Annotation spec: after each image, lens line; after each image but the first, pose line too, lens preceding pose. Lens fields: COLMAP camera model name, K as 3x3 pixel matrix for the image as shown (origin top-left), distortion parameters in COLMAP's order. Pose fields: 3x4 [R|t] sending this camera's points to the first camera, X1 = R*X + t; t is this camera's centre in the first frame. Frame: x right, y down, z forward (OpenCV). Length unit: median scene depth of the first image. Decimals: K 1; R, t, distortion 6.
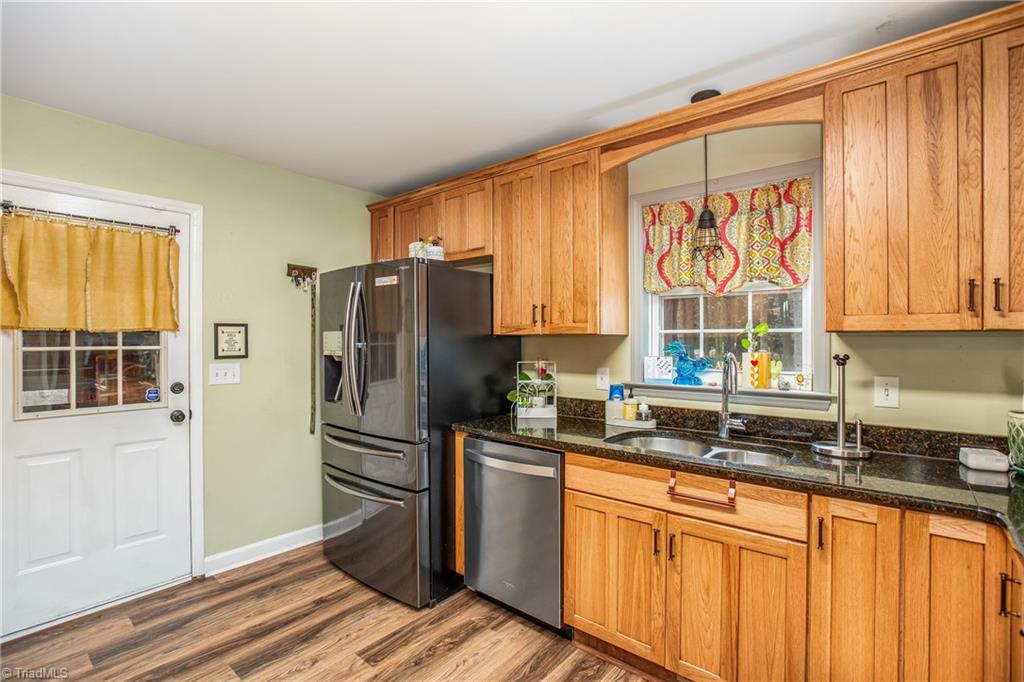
lens RADIAL K [[471.6, 0, 507.3], [0, 471.6, 340.1], [0, 0, 1]] dist [-0.042304, 0.000989]
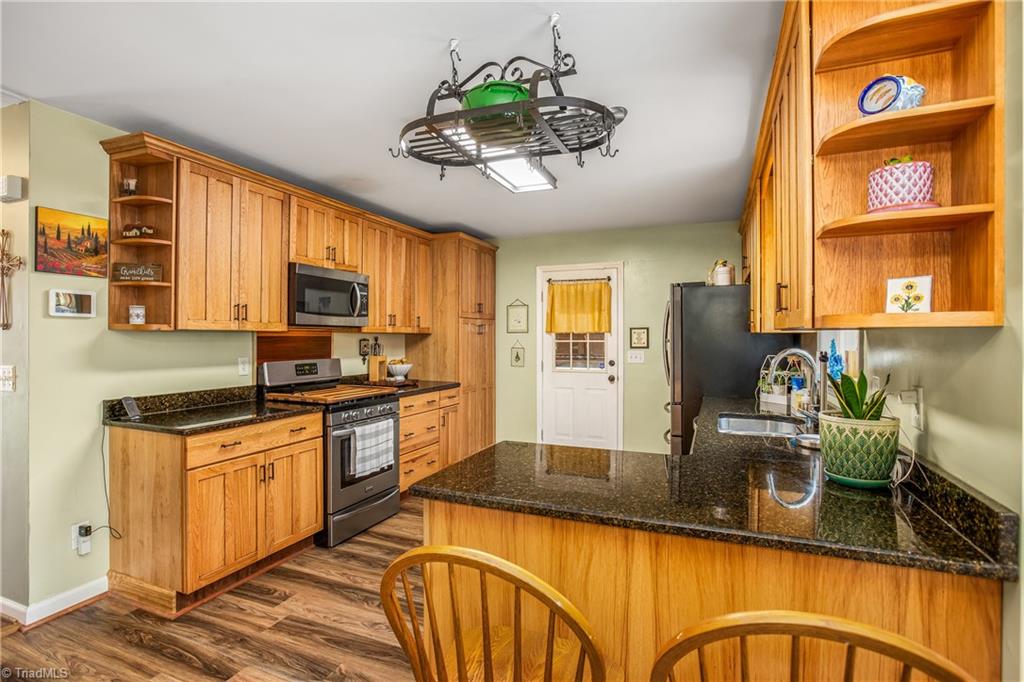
lens RADIAL K [[509.5, 0, 511.0], [0, 509.5, 339.0], [0, 0, 1]] dist [-0.000243, 0.000077]
pose [[0.302437, 0.002041, -0.953167, 1.260531], [0.000065, 0.999998, 0.002162, 0.002318], [0.953169, -0.000716, 0.302436, -0.008570]]
